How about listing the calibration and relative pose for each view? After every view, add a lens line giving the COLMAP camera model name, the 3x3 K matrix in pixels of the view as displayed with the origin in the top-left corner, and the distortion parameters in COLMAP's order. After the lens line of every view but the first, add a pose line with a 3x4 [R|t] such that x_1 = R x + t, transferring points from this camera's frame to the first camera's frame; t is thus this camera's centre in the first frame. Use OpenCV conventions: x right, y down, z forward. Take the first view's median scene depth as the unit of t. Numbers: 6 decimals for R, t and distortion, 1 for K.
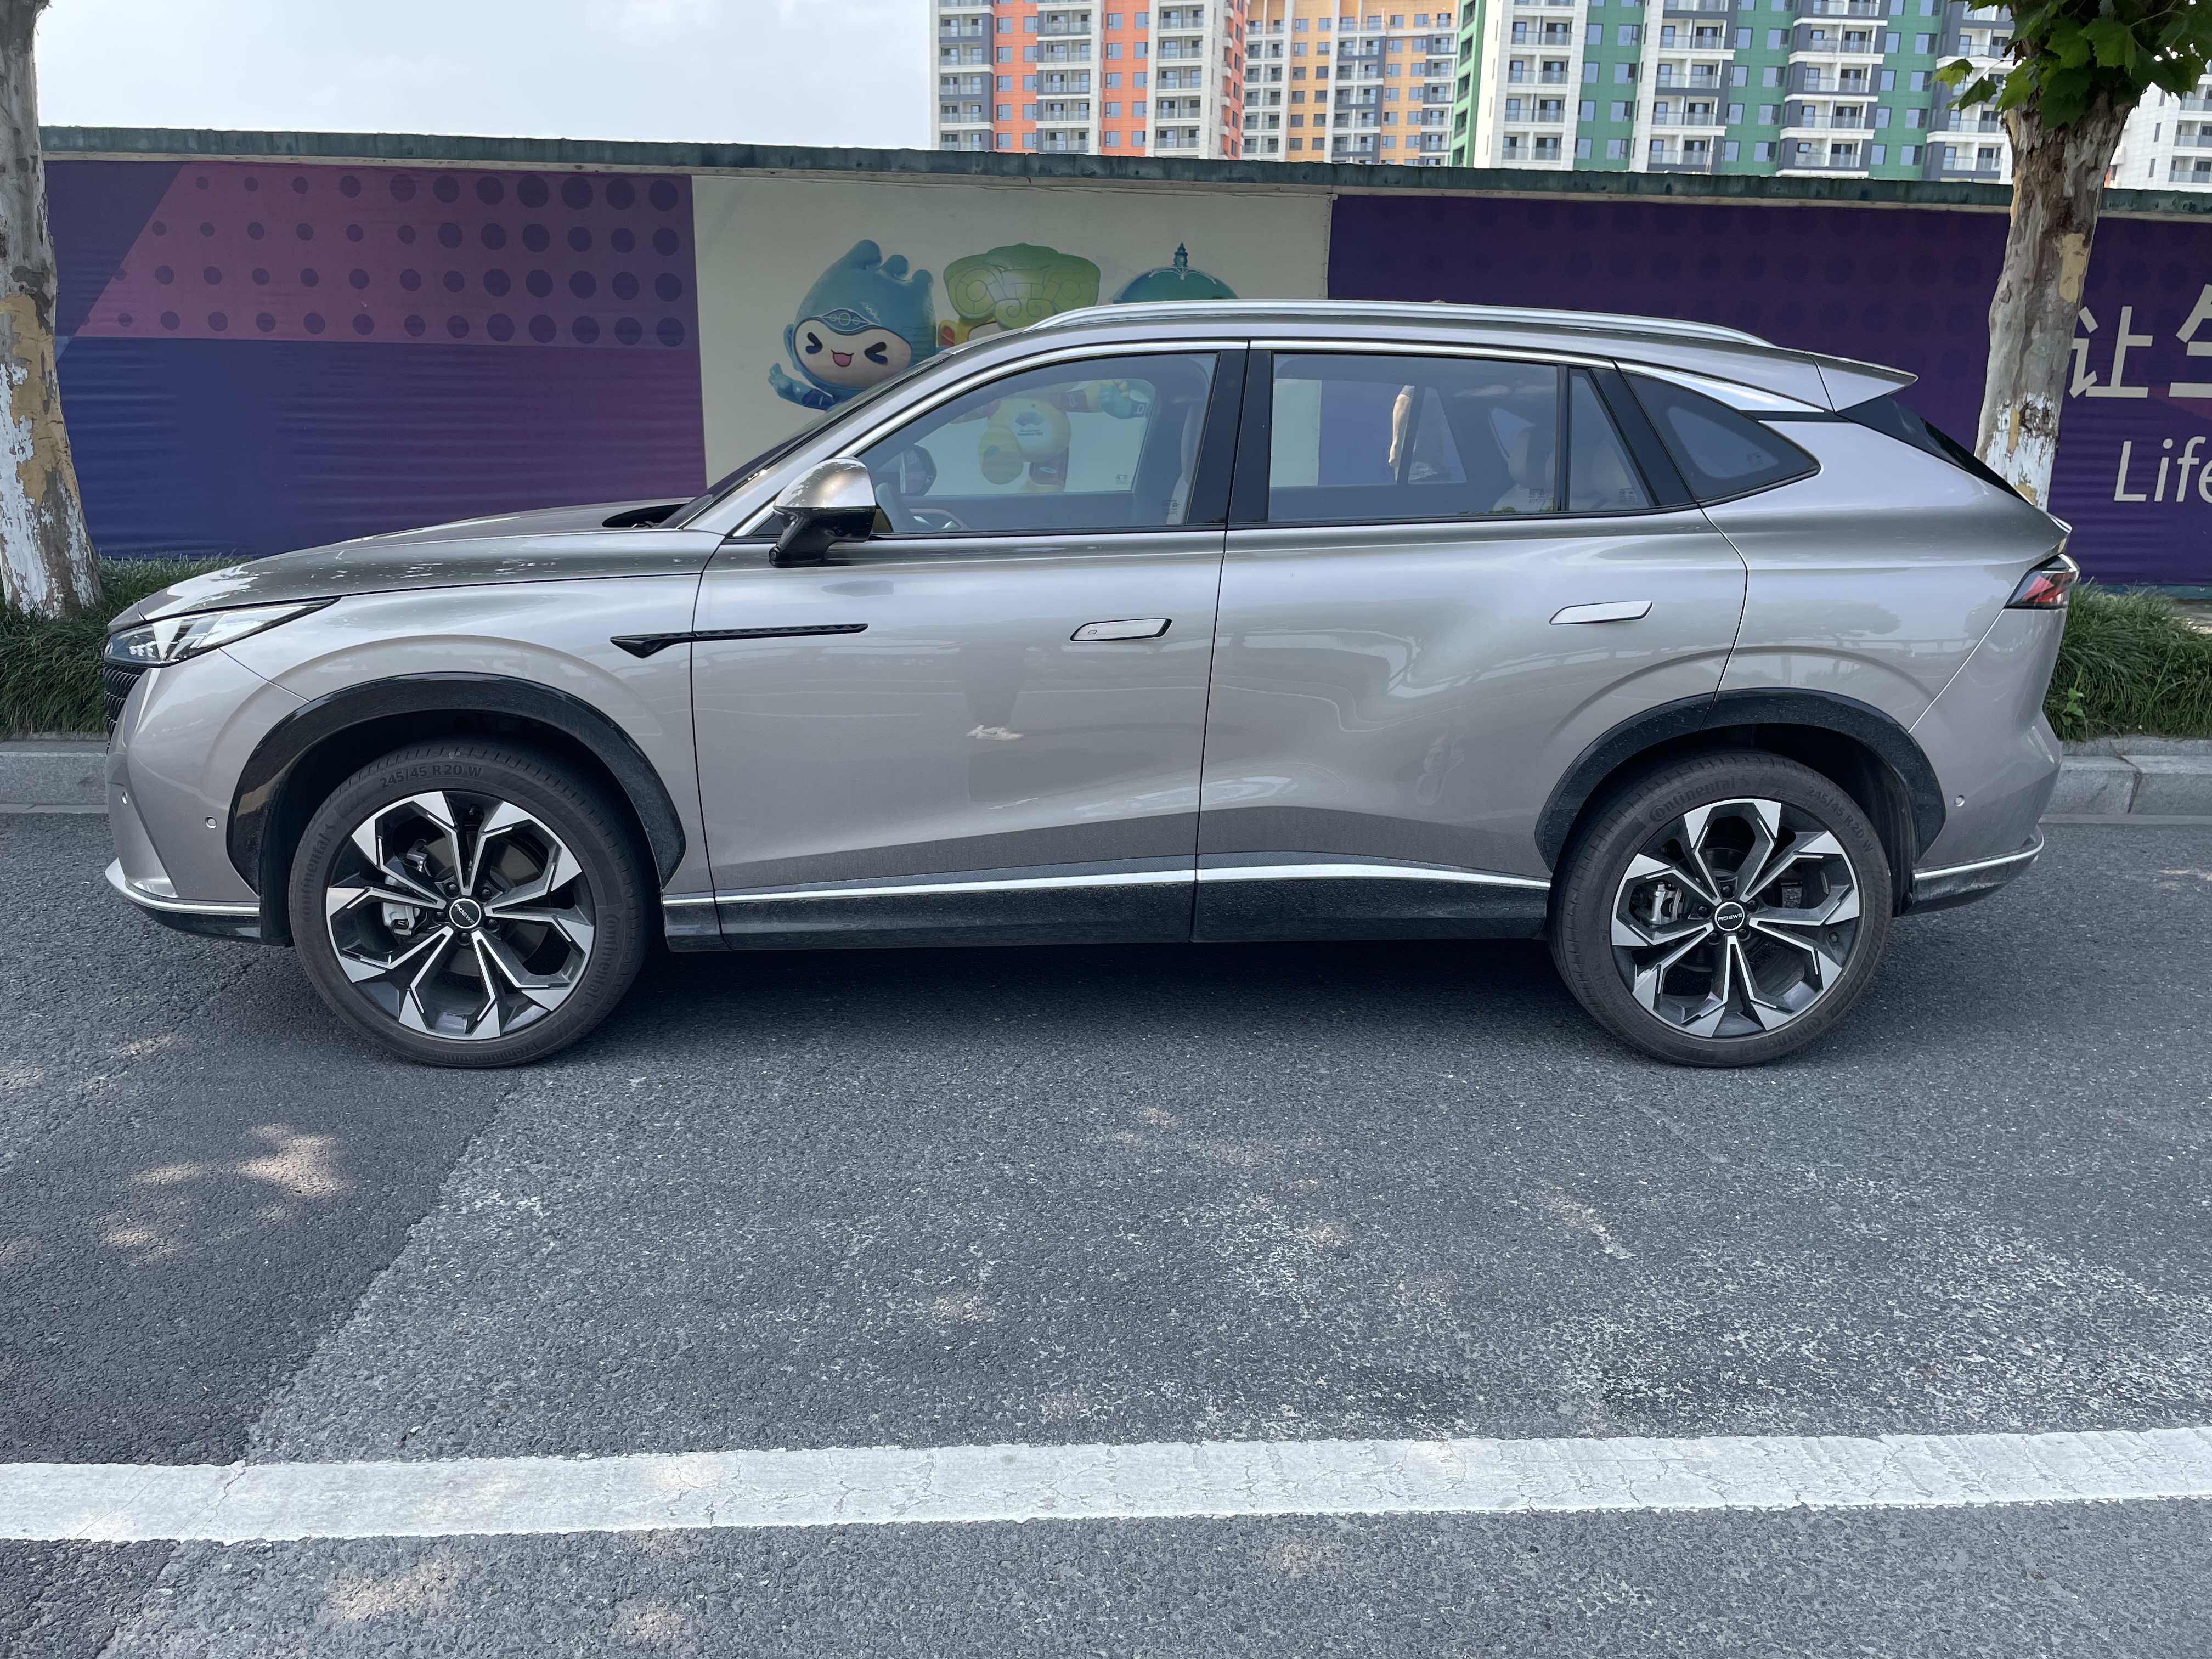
lens RADIAL K [[1672.7, 0, 1096.2], [0, 1672.7, 819.7], [0, 0, 1]] dist [0.076505, -0.100745]
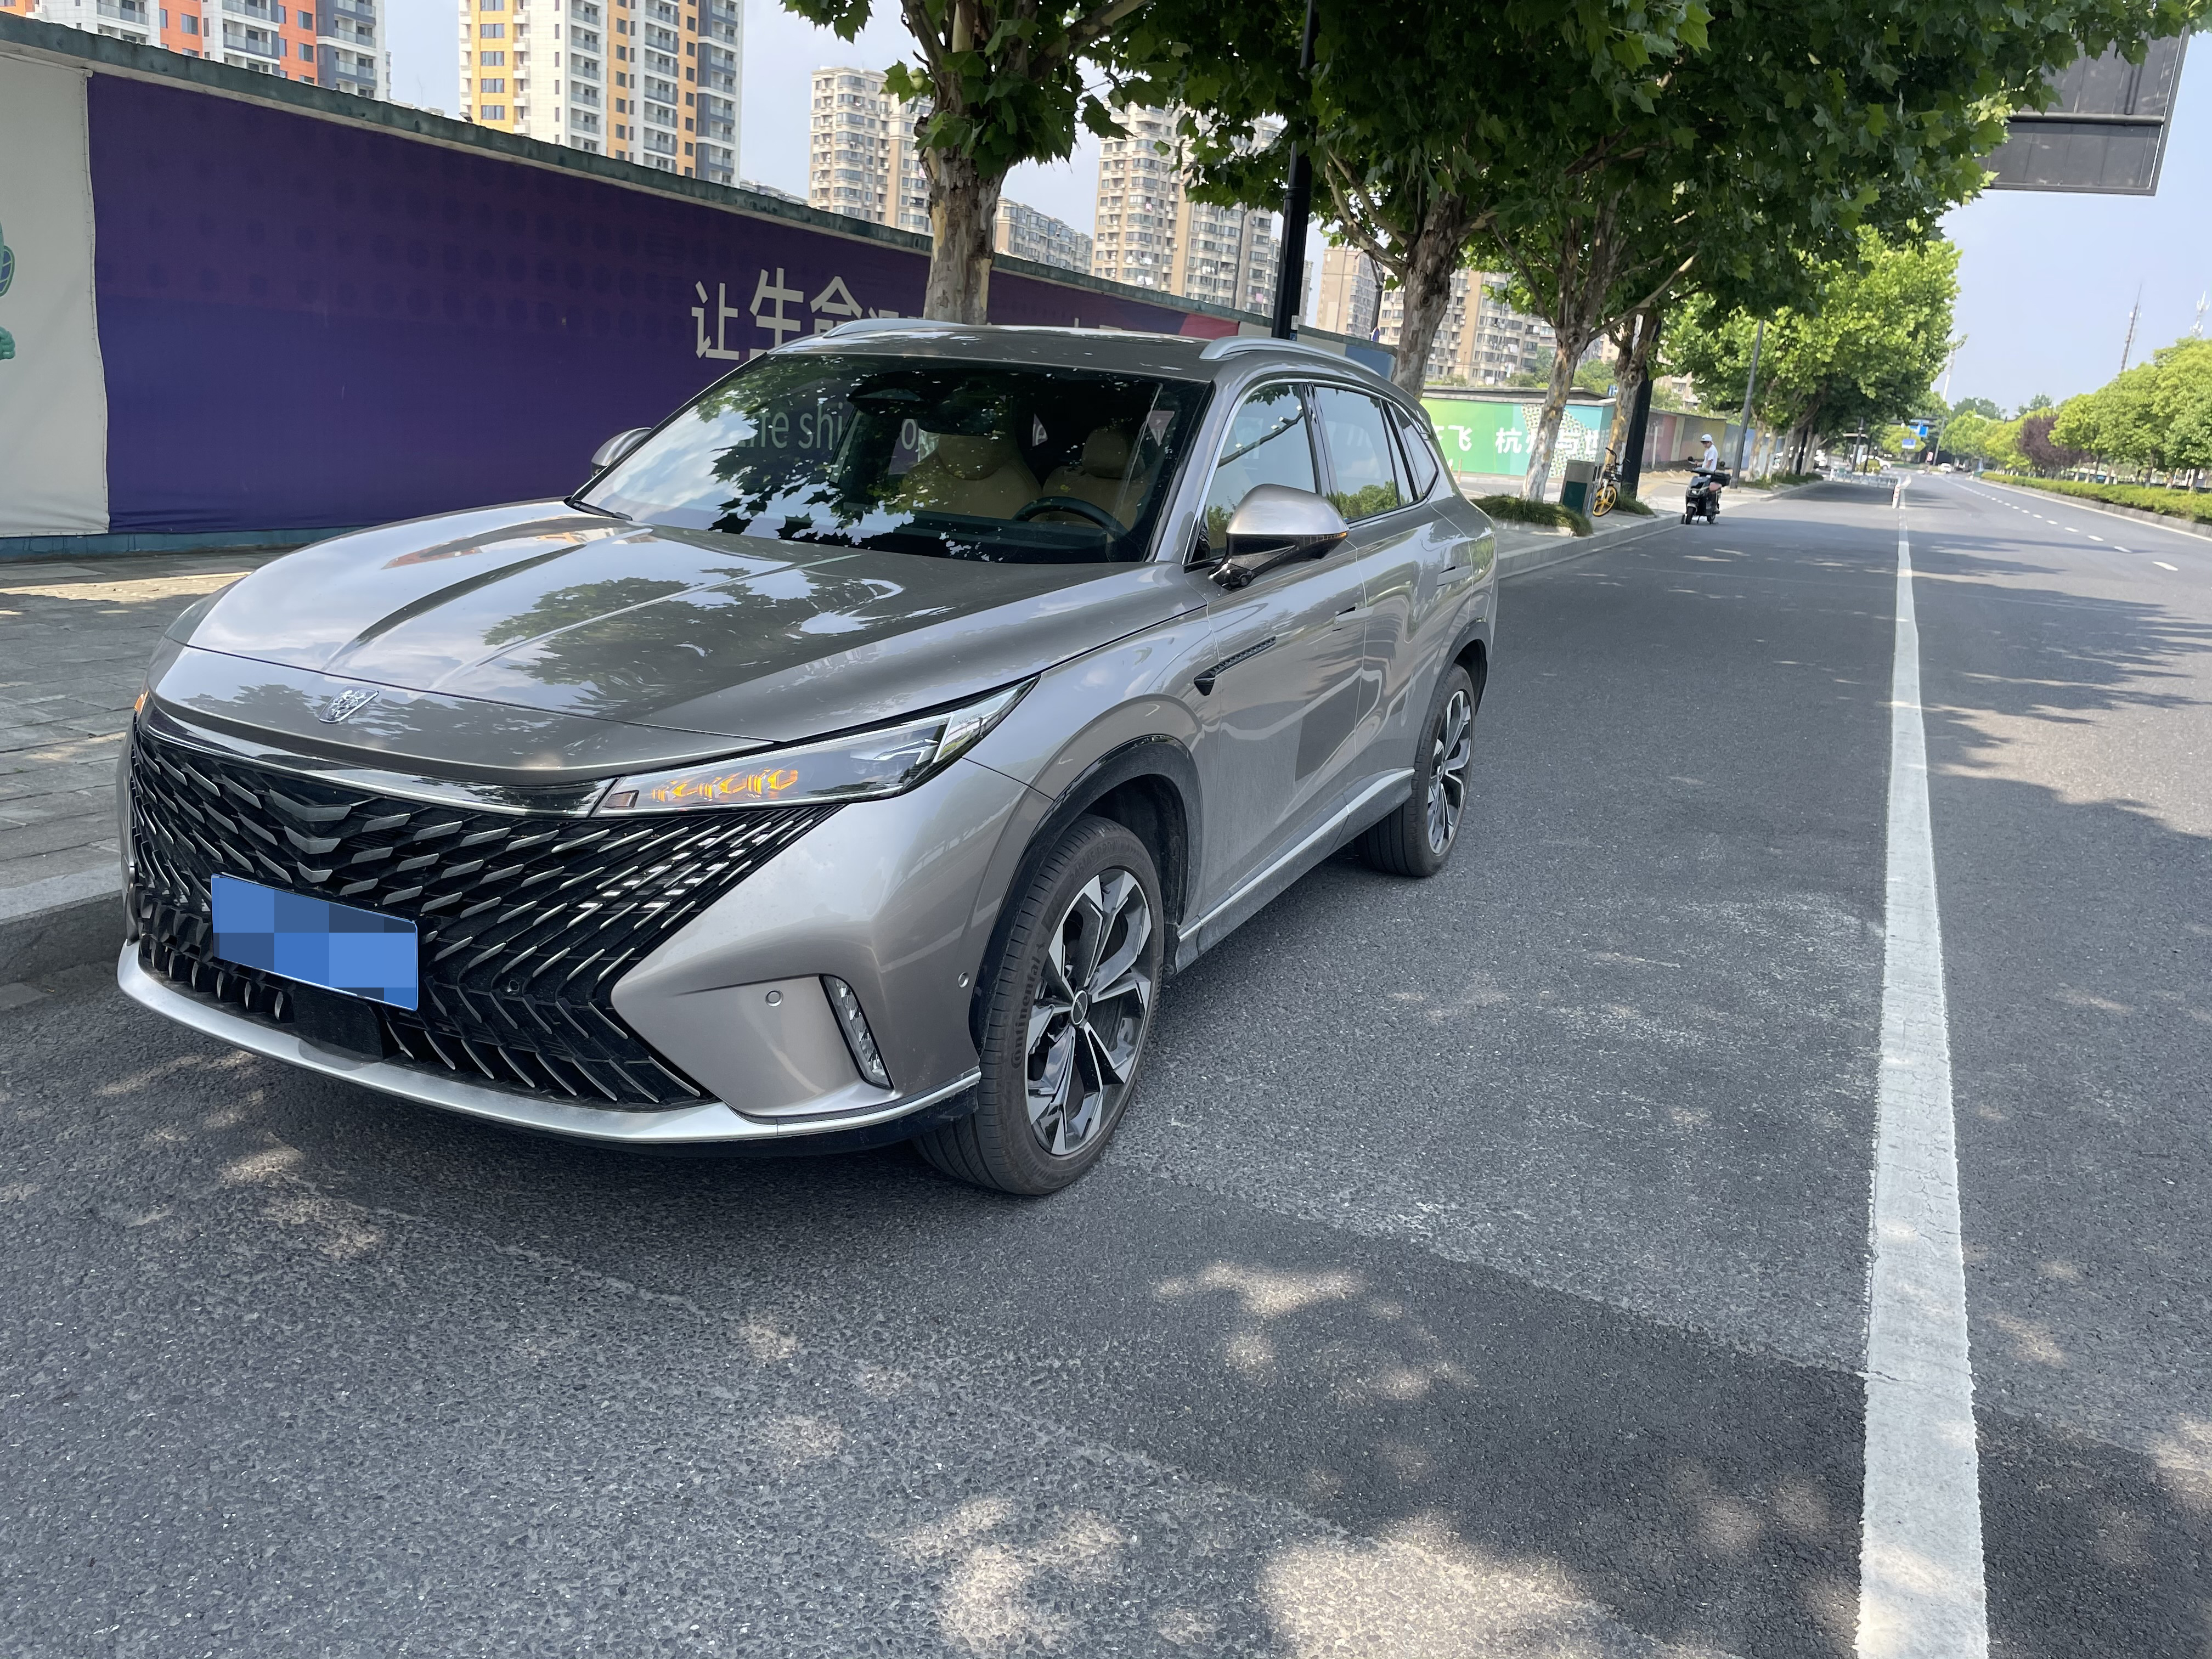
lens RADIAL K [[1672.7, 0, 1096.2], [0, 1672.7, 819.7], [0, 0, 1]] dist [0.076505, -0.100745]
pose [[0.477772, -0.197298, 0.856042, -0.402720], [0.150669, 0.978418, 0.141412, -0.059992], [-0.865467, 0.061416, 0.497187, 0.199479]]
